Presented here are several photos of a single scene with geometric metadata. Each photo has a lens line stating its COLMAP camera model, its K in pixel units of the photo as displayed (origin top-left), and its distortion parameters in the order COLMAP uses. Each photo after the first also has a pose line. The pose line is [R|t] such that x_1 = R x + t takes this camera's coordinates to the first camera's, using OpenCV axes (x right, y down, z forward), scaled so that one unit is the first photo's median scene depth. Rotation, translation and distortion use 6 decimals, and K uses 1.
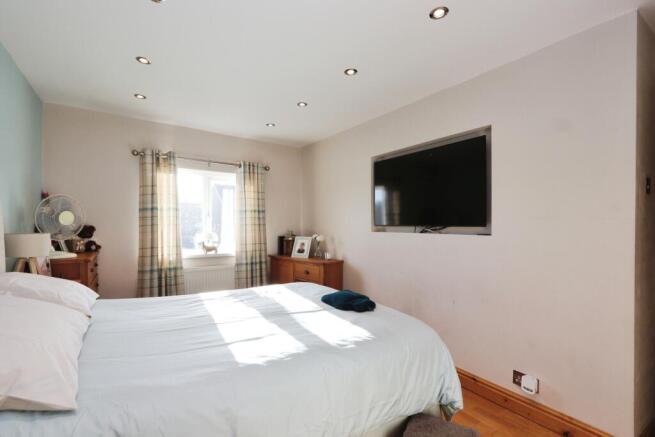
lens RADIAL K [[300.4, 0, 327.8], [0, 300.4, 215.8], [0, 0, 1]] dist [-0.000429, -0.000510]
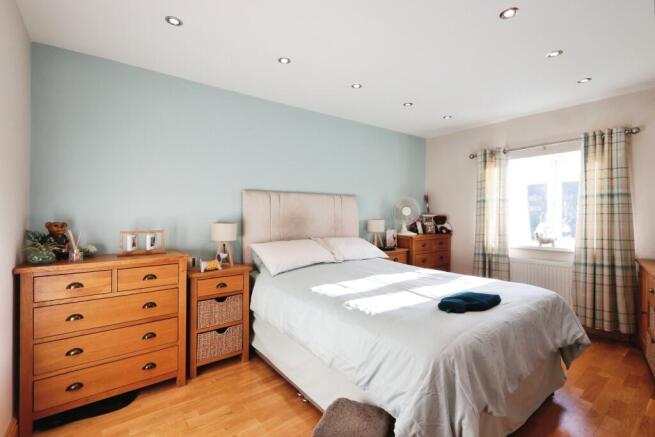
lens RADIAL K [[300.4, 0, 327.8], [0, 300.4, 215.8], [0, 0, 1]] dist [-0.000429, -0.000510]
pose [[0.048409, -0.003913, -0.998820, 0.479837], [0.035813, 0.999356, -0.002179, 0.011695], [0.998185, -0.035665, 0.048518, 0.299634]]
